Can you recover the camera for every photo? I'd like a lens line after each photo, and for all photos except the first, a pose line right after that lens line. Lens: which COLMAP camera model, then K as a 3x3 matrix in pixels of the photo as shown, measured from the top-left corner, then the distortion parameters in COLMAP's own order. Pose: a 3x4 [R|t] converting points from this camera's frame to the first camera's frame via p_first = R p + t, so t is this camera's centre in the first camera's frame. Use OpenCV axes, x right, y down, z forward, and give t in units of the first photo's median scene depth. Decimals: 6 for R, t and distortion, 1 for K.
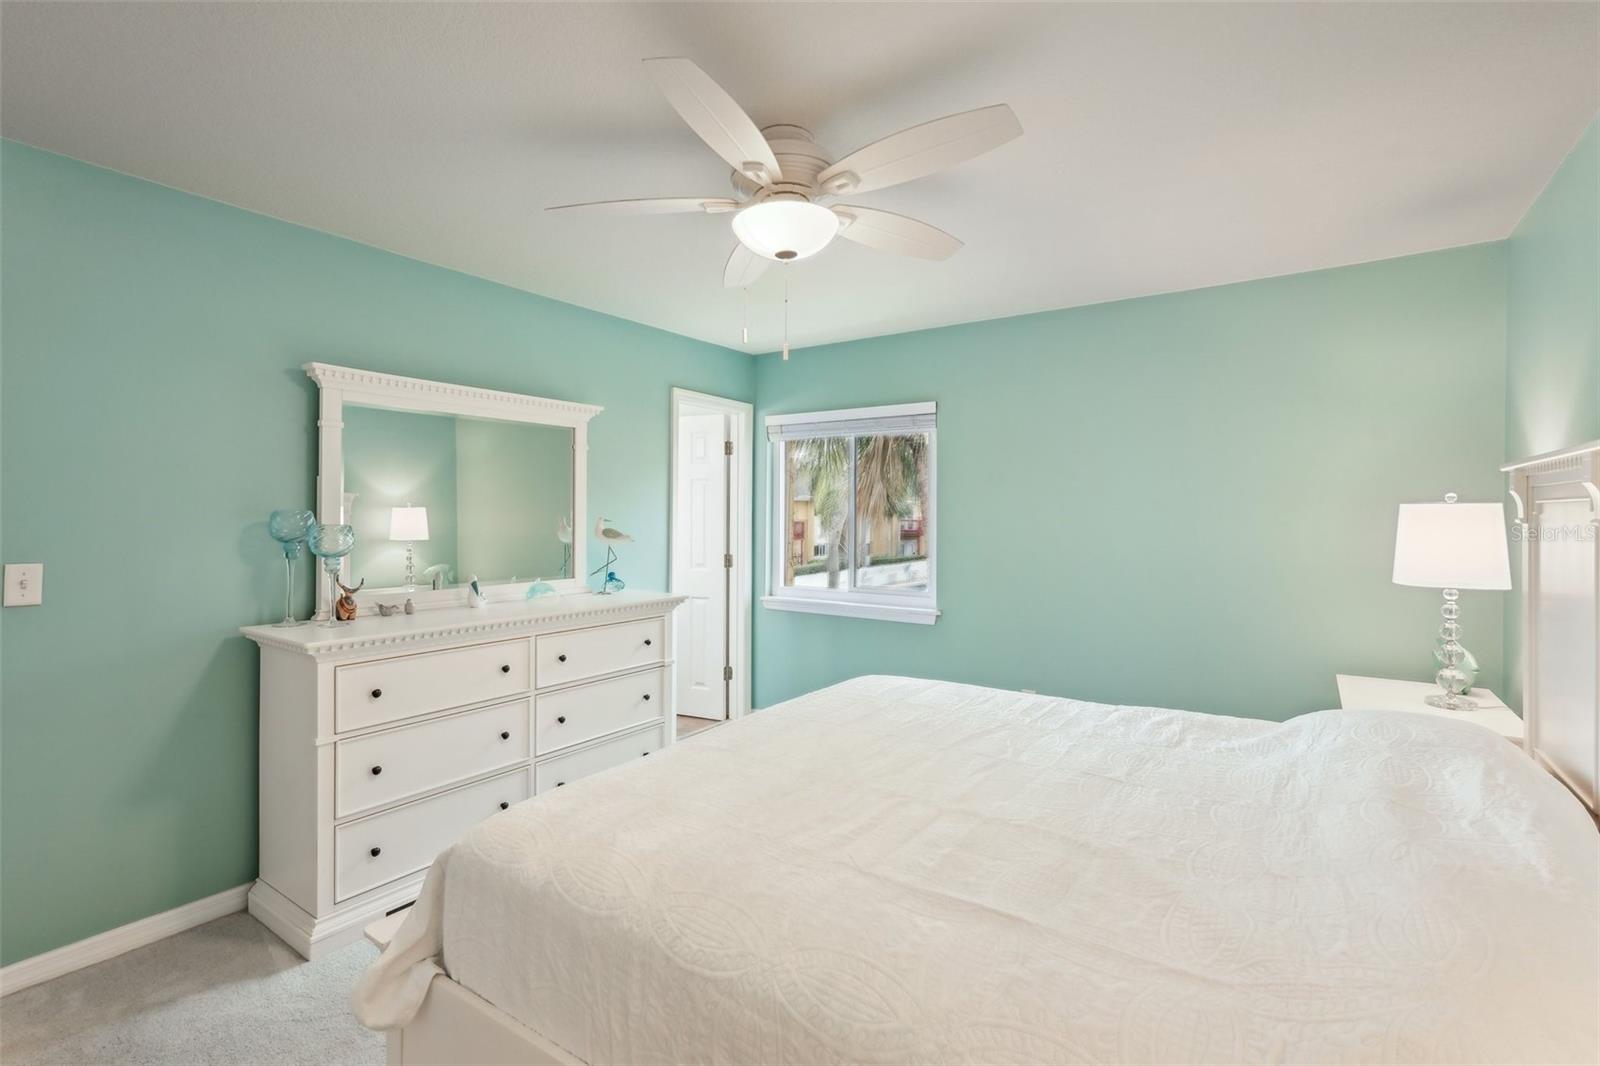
lens RADIAL K [[731.8, 0, 801.7], [0, 731.8, 498.0], [0, 0, 1]] dist [-0.004384, 0.000450]
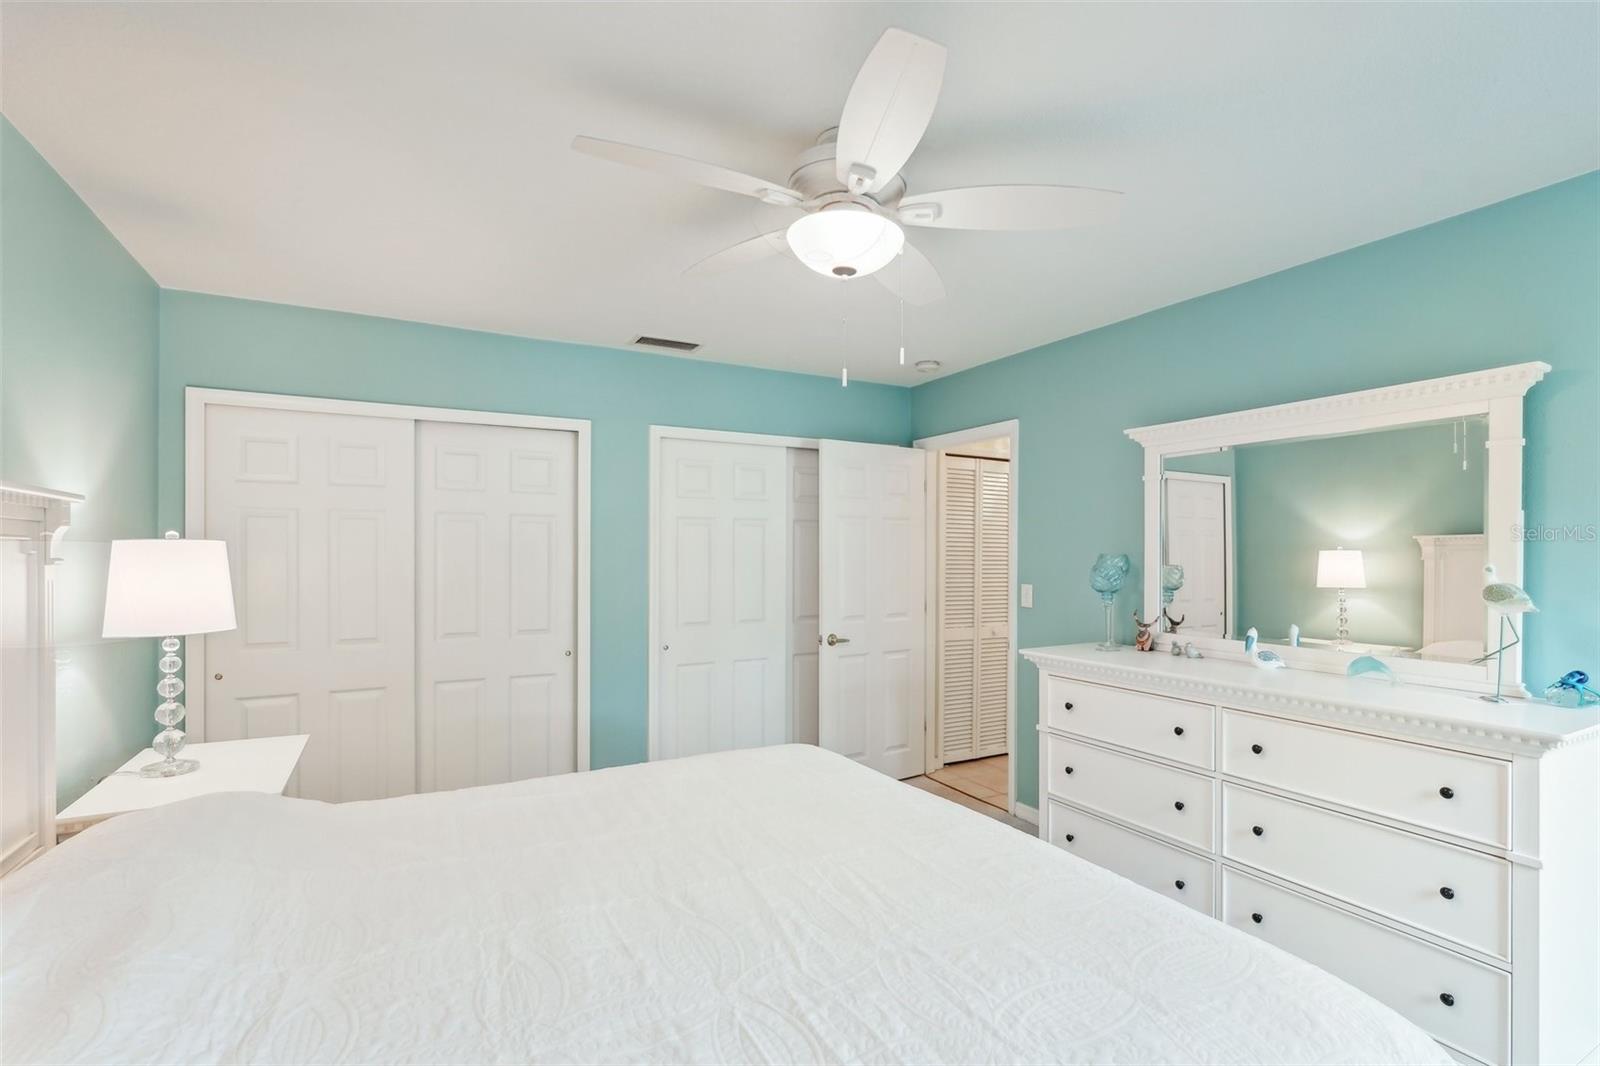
lens RADIAL K [[751.9, 0, 803.2], [0, 751.9, 549.7], [0, 0, 1]] dist [-0.005950, 0.000341]
pose [[-0.438631, -0.009537, -0.898616, 0.618960], [0.011328, 0.999806, -0.016141, 0.022432], [0.898596, -0.017260, -0.438438, 0.994286]]
